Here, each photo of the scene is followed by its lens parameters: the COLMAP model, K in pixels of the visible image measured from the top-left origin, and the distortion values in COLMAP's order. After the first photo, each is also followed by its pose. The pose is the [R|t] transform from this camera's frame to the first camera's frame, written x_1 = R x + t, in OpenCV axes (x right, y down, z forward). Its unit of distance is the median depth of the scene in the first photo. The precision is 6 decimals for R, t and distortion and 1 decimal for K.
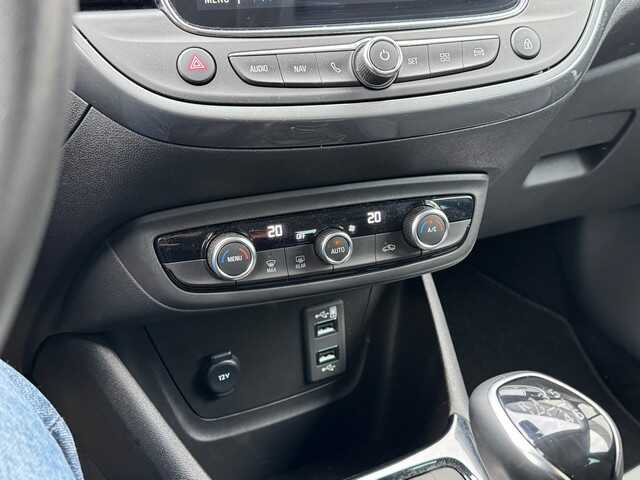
lens RADIAL K [[719.4, 0, 320.0], [0, 719.4, 240.0], [0, 0, 1]] dist [0.001564, 0.000818]
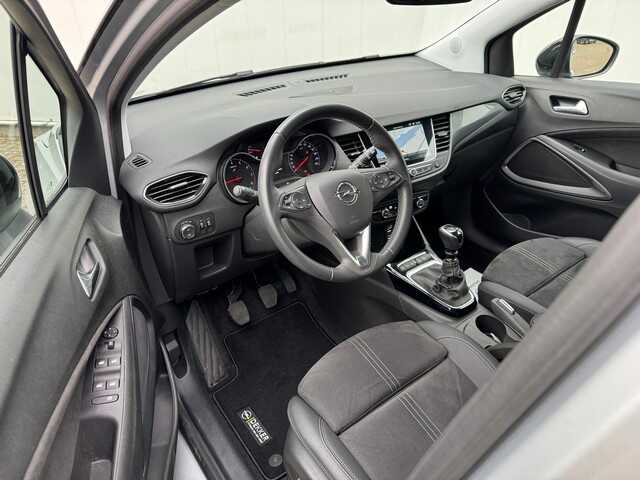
lens RADIAL K [[459.0, 0, 320.0], [0, 459.0, 240.0], [0, 0, 1]] dist [0.038207, -0.003200]
pose [[0.984737, -0.124119, 0.122017, -0.915758], [0.117182, 0.991141, 0.062507, -0.042537], [-0.128694, -0.047255, 0.990558, -1.978507]]
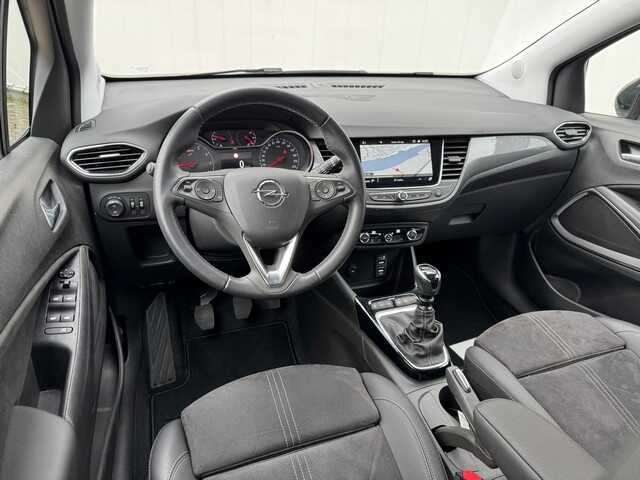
lens RADIAL K [[459.0, 0, 320.0], [0, 459.0, 240.0], [0, 0, 1]] dist [0.038207, -0.003200]
pose [[0.993153, 0.079678, -0.085429, -0.137507], [-0.080150, 0.996781, -0.002101, 0.058725], [0.084987, 0.008933, 0.996342, -1.625213]]
